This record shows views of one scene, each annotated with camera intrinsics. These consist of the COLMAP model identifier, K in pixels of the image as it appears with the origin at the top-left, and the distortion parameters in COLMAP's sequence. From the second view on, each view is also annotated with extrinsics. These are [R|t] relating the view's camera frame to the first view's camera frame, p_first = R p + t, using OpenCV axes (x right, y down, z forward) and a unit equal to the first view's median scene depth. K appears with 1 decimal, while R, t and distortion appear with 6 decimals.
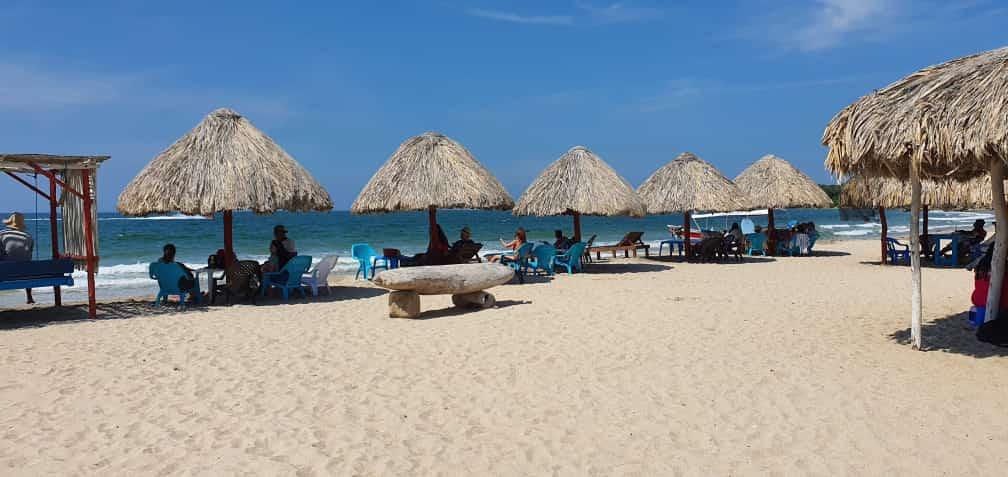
lens RADIAL K [[829.0, 0, 512.7], [0, 829.0, 237.4], [0, 0, 1]] dist [0.042111, -0.048689]
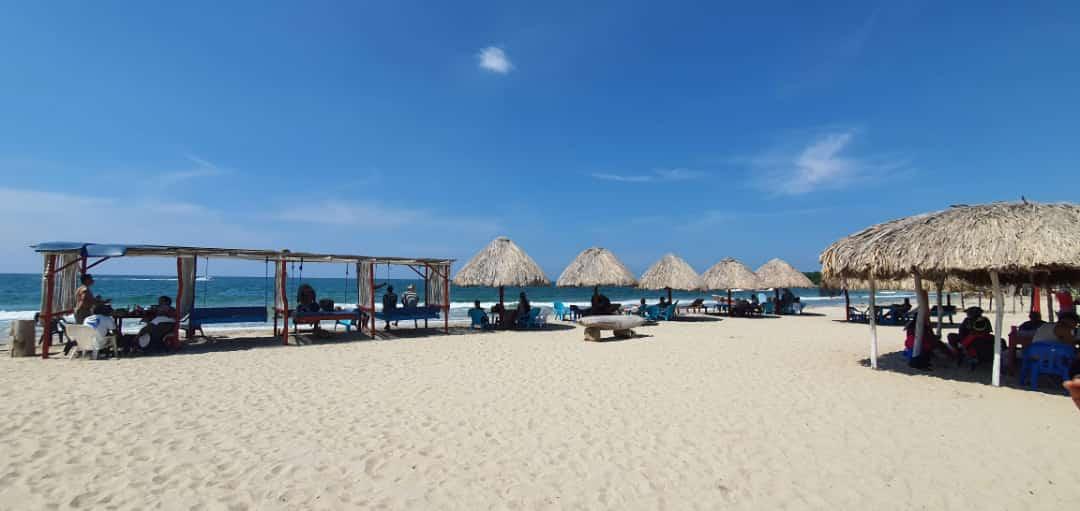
lens RADIAL K [[454.5, 0, 533.3], [0, 454.5, 264.5], [0, 0, 1]] dist [-0.000429, -0.001224]
pose [[0.984053, 0.015940, -0.177160, -0.066410], [-0.028269, 0.997333, -0.067291, -0.009015], [0.175615, 0.071226, 0.981879, -0.113231]]
